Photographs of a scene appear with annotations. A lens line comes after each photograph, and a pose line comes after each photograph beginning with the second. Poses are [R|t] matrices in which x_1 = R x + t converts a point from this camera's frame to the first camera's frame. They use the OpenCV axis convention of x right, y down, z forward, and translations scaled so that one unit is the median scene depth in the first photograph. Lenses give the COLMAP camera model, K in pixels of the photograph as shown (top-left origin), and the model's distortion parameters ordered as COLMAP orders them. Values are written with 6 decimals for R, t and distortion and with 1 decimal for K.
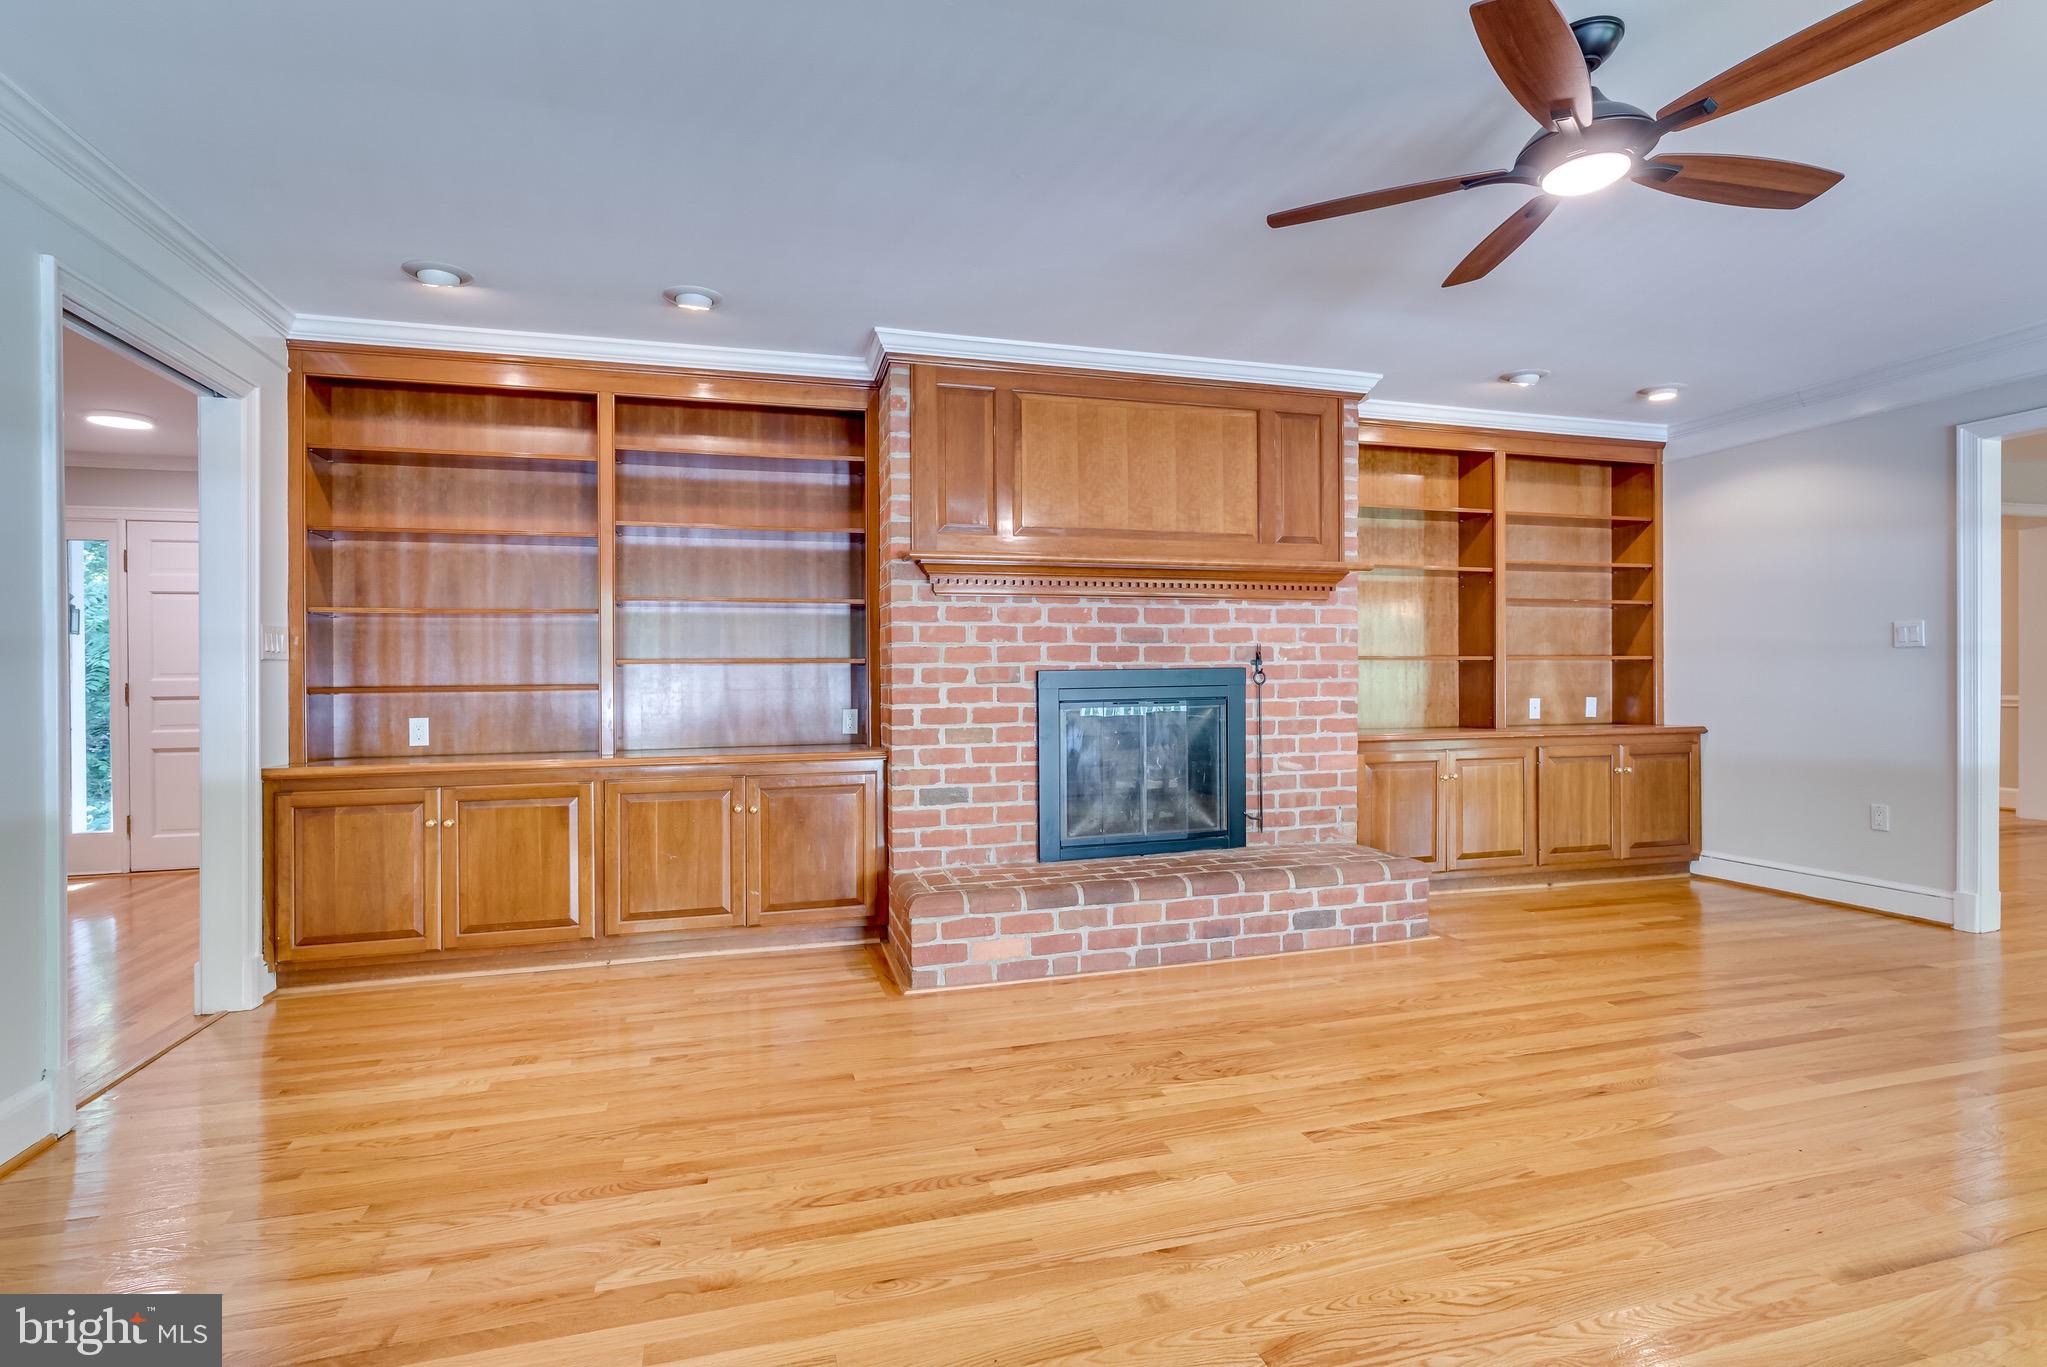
lens RADIAL K [[1003.0, 0, 1012.4], [0, 1003.0, 676.7], [0, 0, 1]] dist [-0.001292, -0.000019]
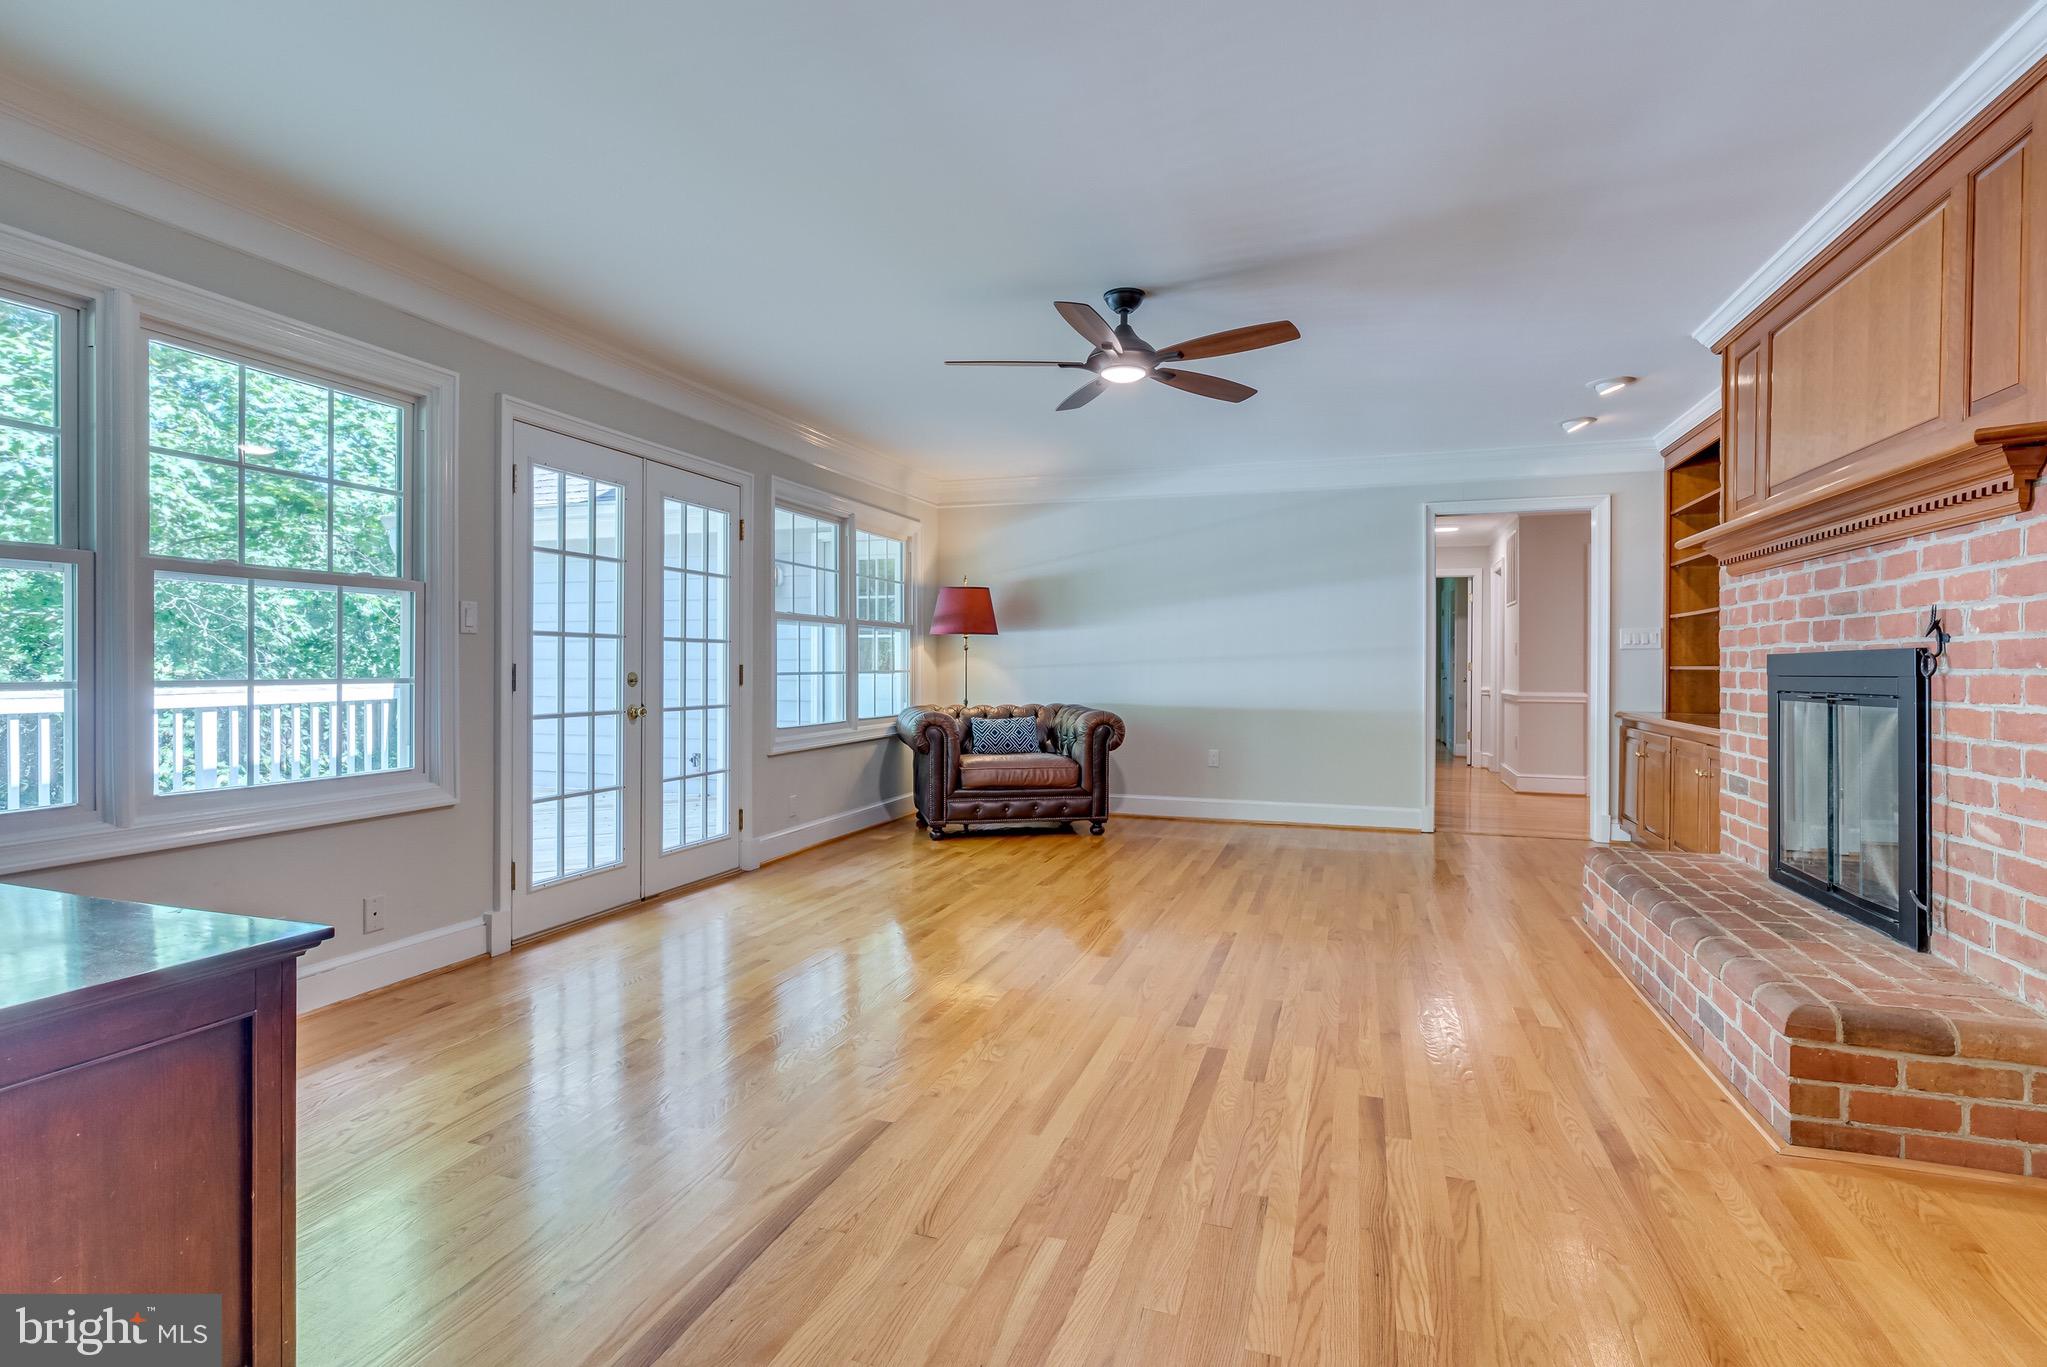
lens RADIAL K [[1003.0, 0, 1012.4], [0, 1003.0, 676.7], [0, 0, 1]] dist [-0.001292, -0.000019]
pose [[-0.592677, 0.015617, -0.805289, 1.007502], [0.005262, 0.999866, 0.015518, -0.004124], [0.805423, 0.004960, -0.592679, 0.903331]]
